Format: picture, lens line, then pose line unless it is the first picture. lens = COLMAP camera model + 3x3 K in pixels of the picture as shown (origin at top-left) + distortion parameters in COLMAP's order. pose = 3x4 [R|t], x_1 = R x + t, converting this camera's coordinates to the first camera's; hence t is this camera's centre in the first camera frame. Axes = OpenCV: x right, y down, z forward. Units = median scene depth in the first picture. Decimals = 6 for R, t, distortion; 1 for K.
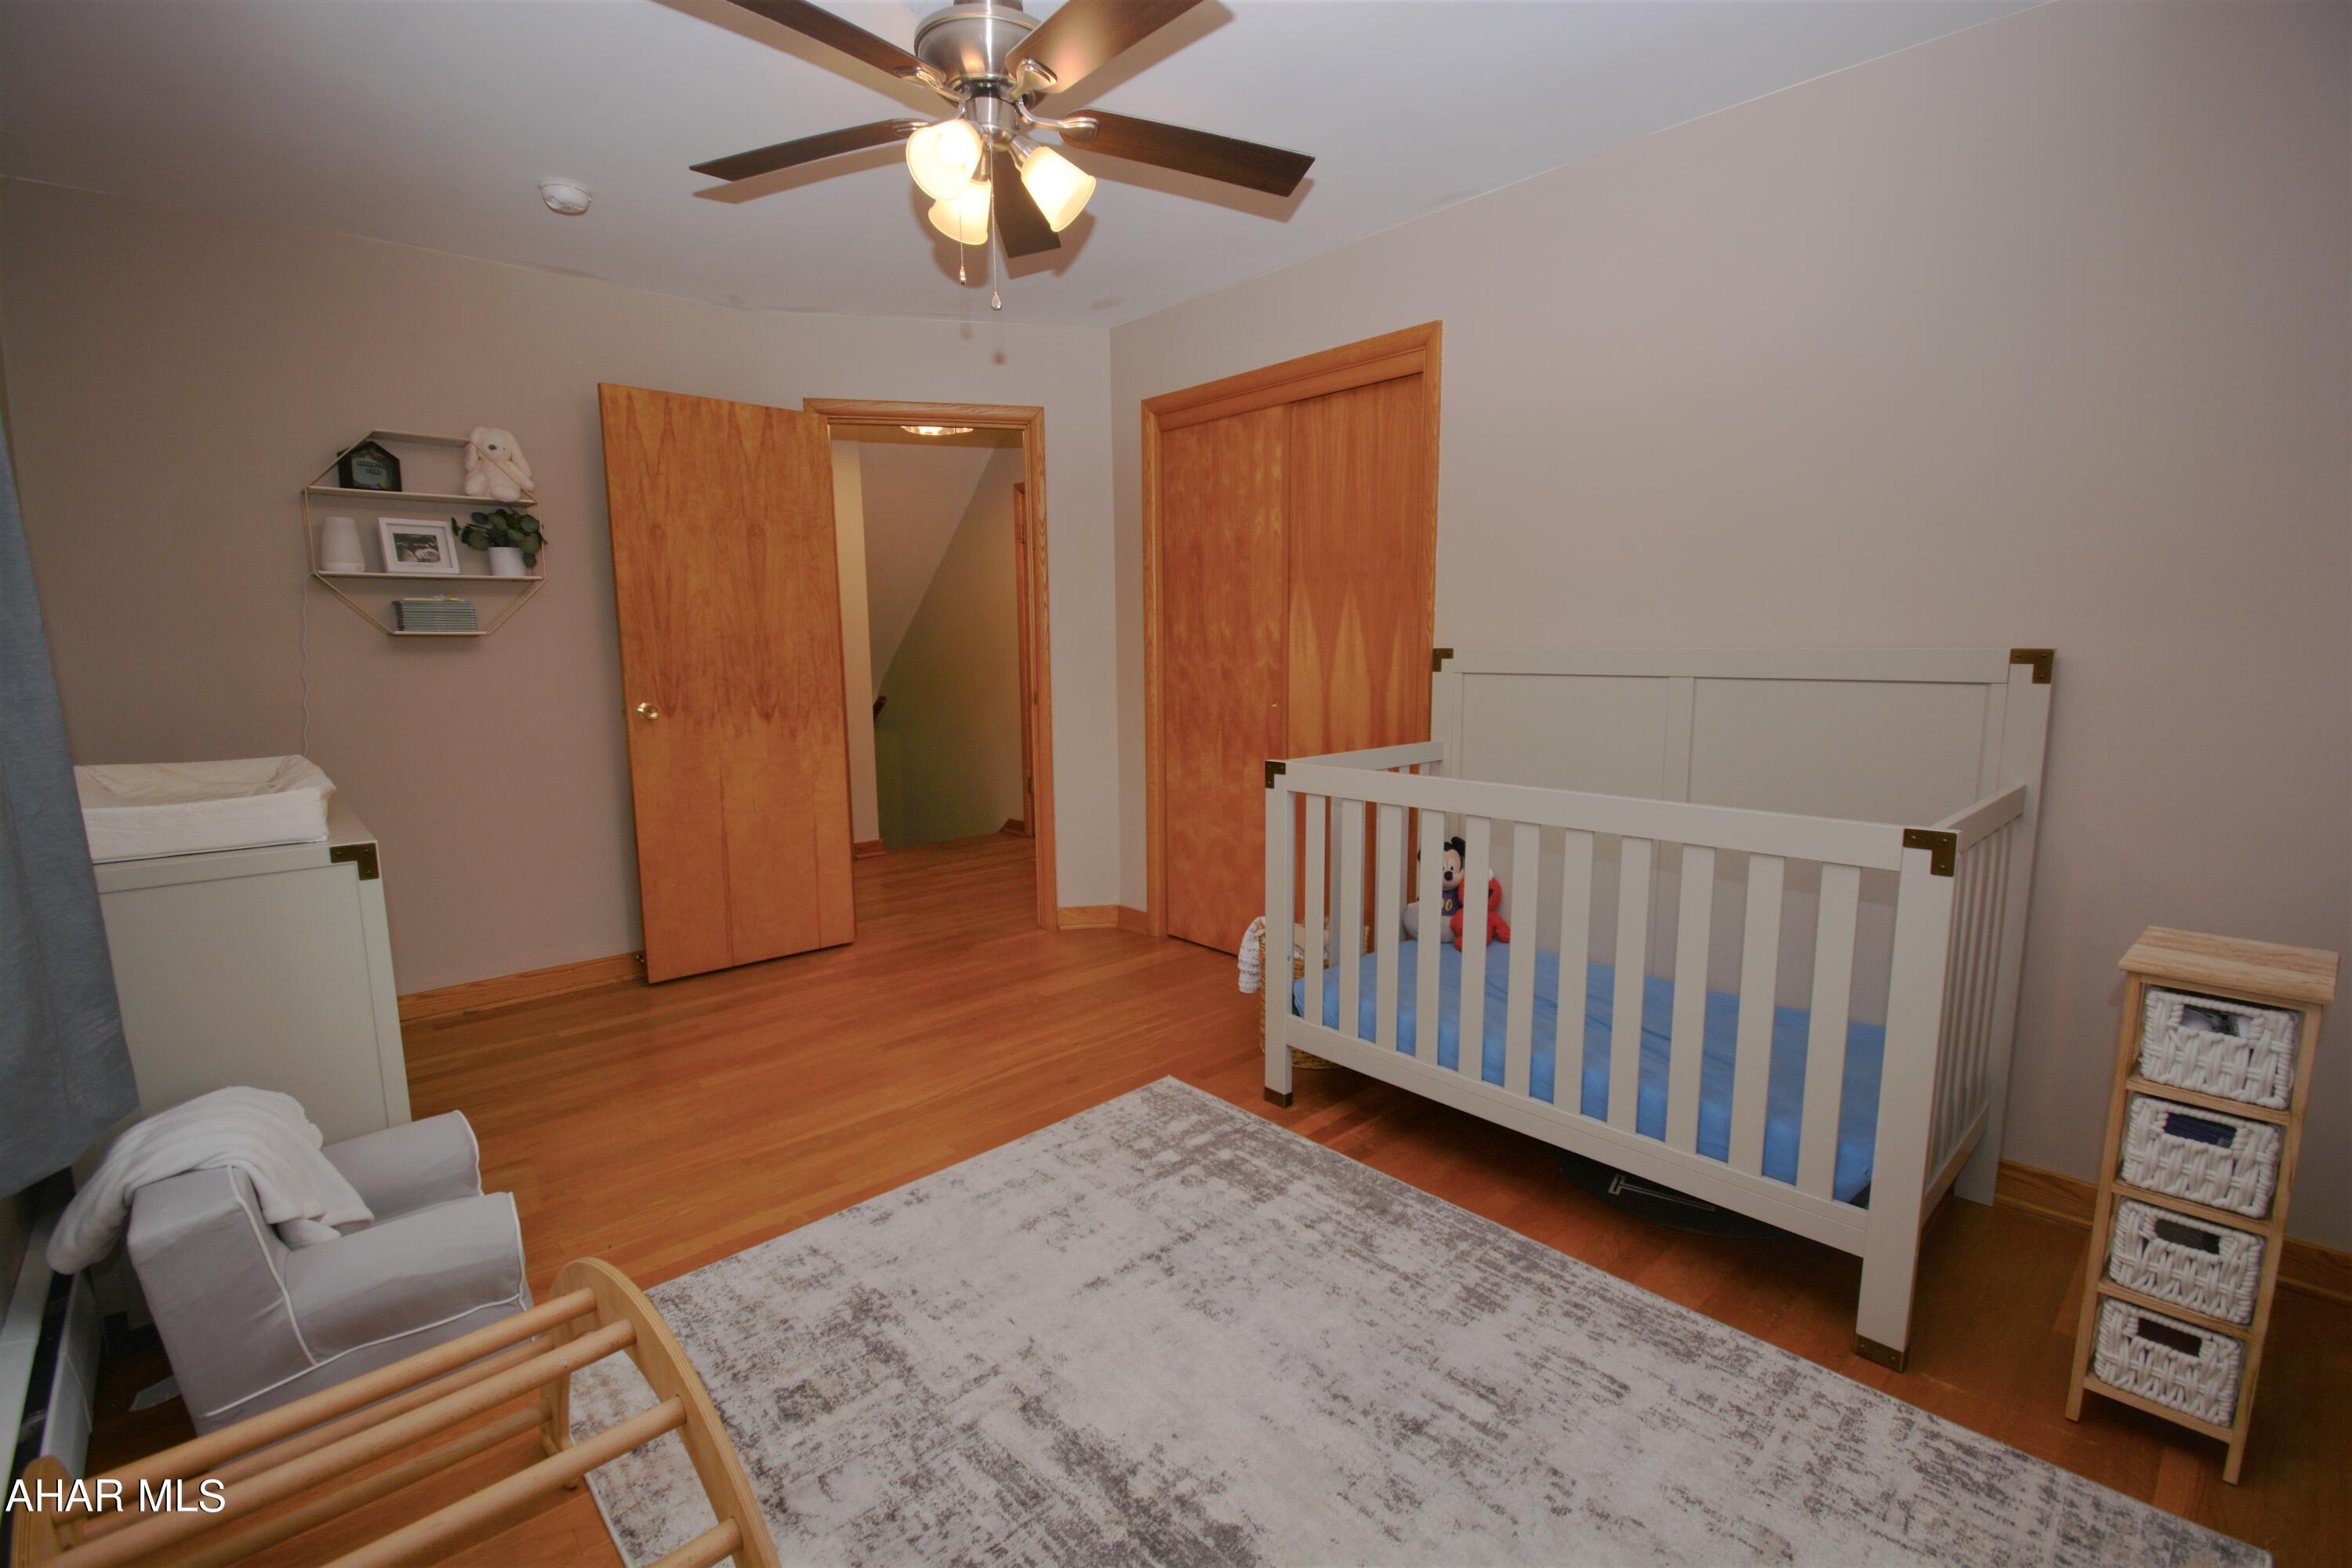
lens RADIAL K [[1039.5, 0, 1181.2], [0, 1039.5, 776.9], [0, 0, 1]] dist [0.024932, -0.028832]
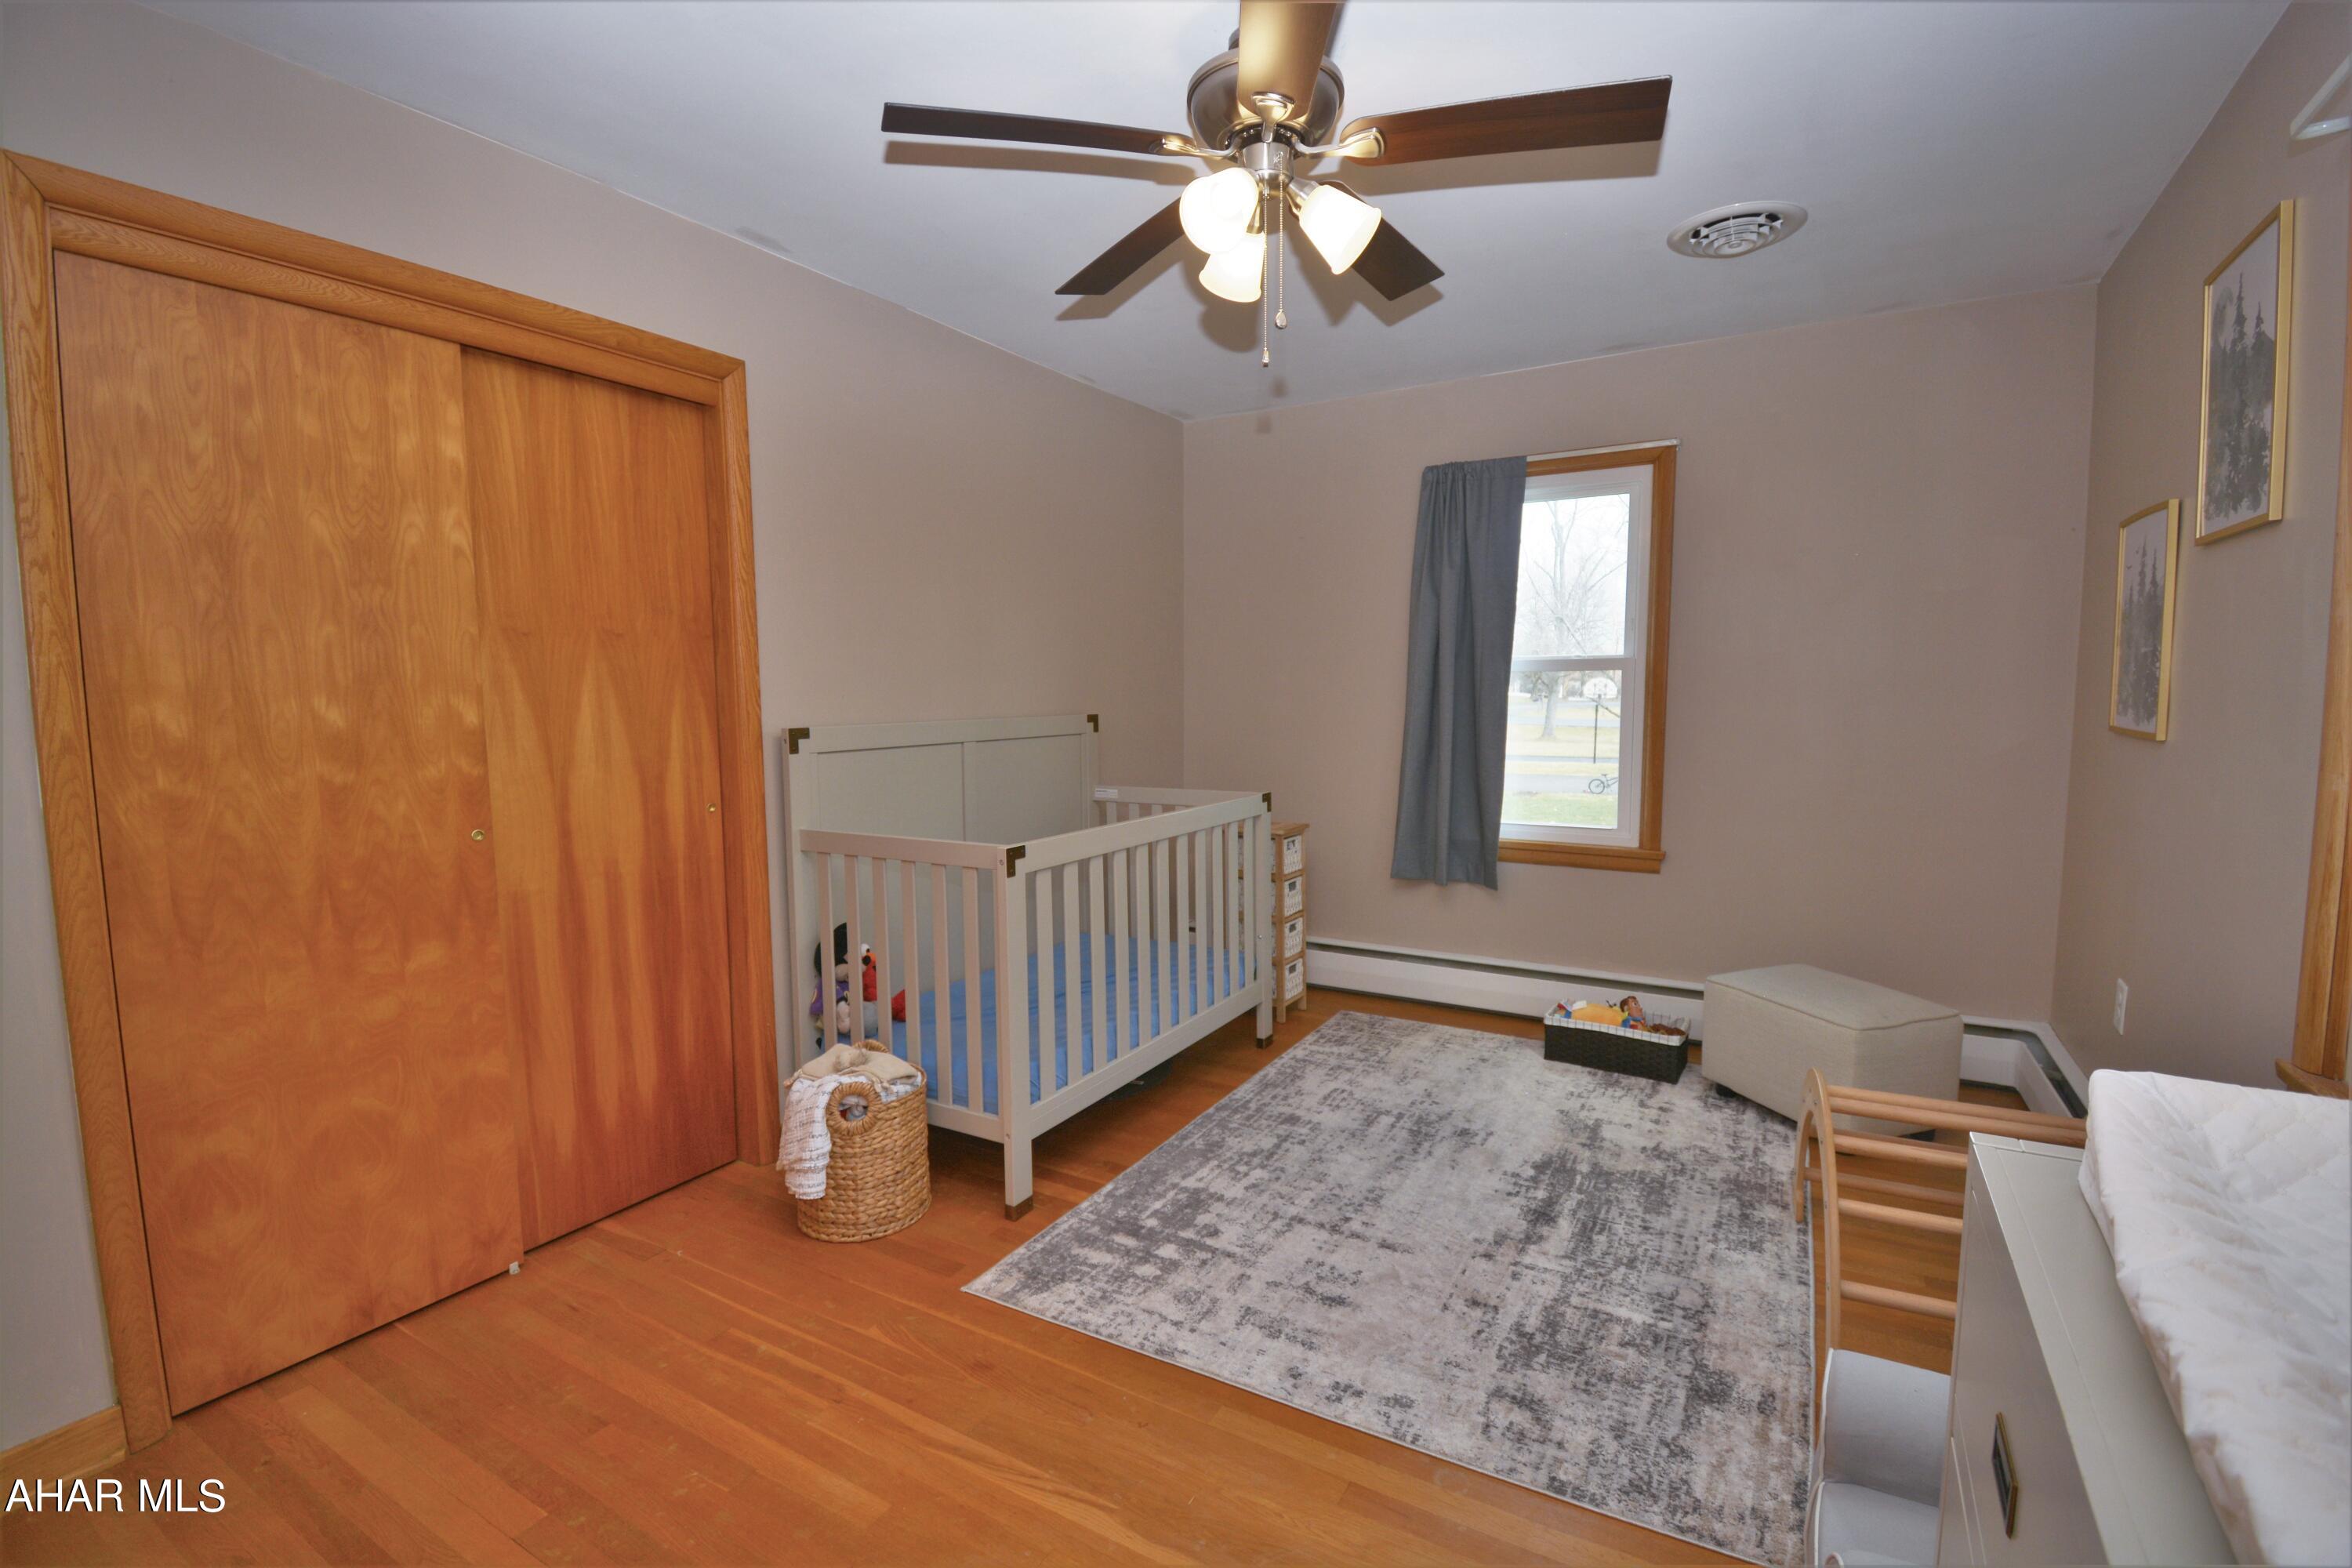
lens RADIAL K [[1039.5, 0, 1181.2], [0, 1039.5, 776.9], [0, 0, 1]] dist [0.024932, -0.028832]
pose [[-0.287944, -0.071407, 0.954981, -0.719398], [0.137935, 0.983725, 0.115146, -0.140101], [-0.947661, 0.164880, -0.273409, 0.938118]]
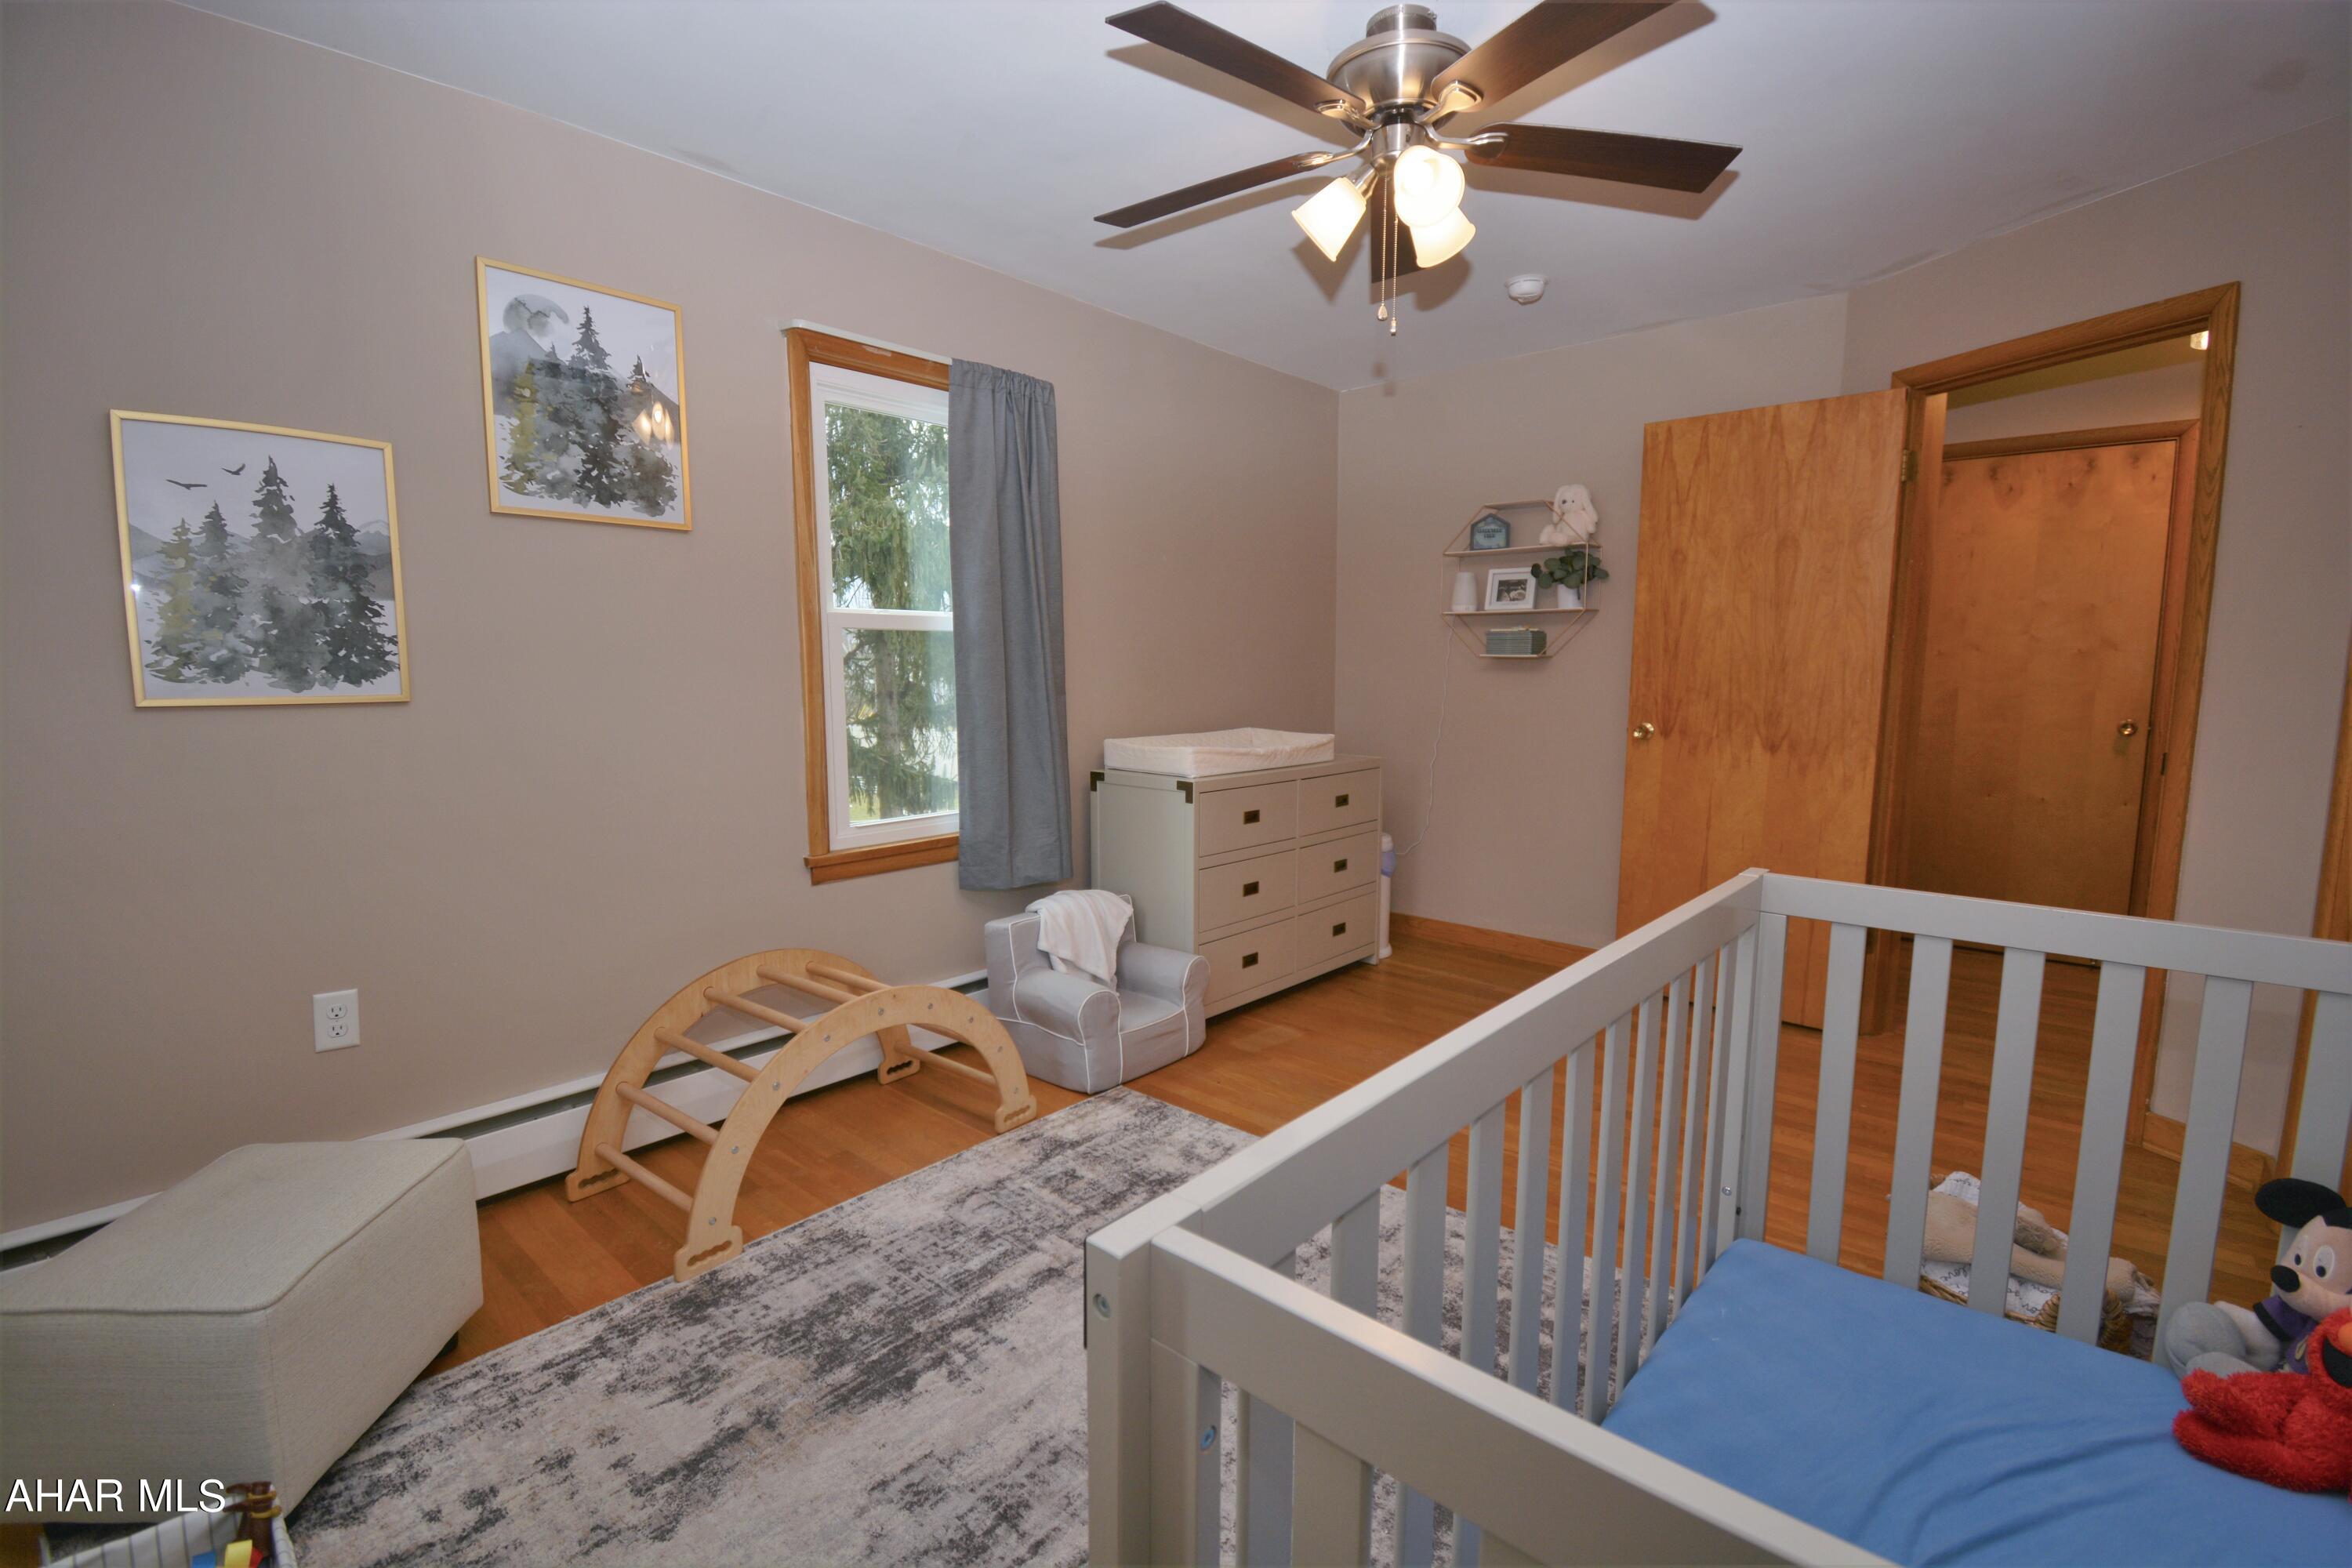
lens RADIAL K [[1039.5, 0, 1181.2], [0, 1039.5, 776.9], [0, 0, 1]] dist [0.024932, -0.028832]
pose [[0.098089, 0.120008, -0.987915, 0.565129], [-0.133532, 0.985313, 0.106433, -0.077946], [0.986178, 0.121479, 0.112673, 0.504706]]
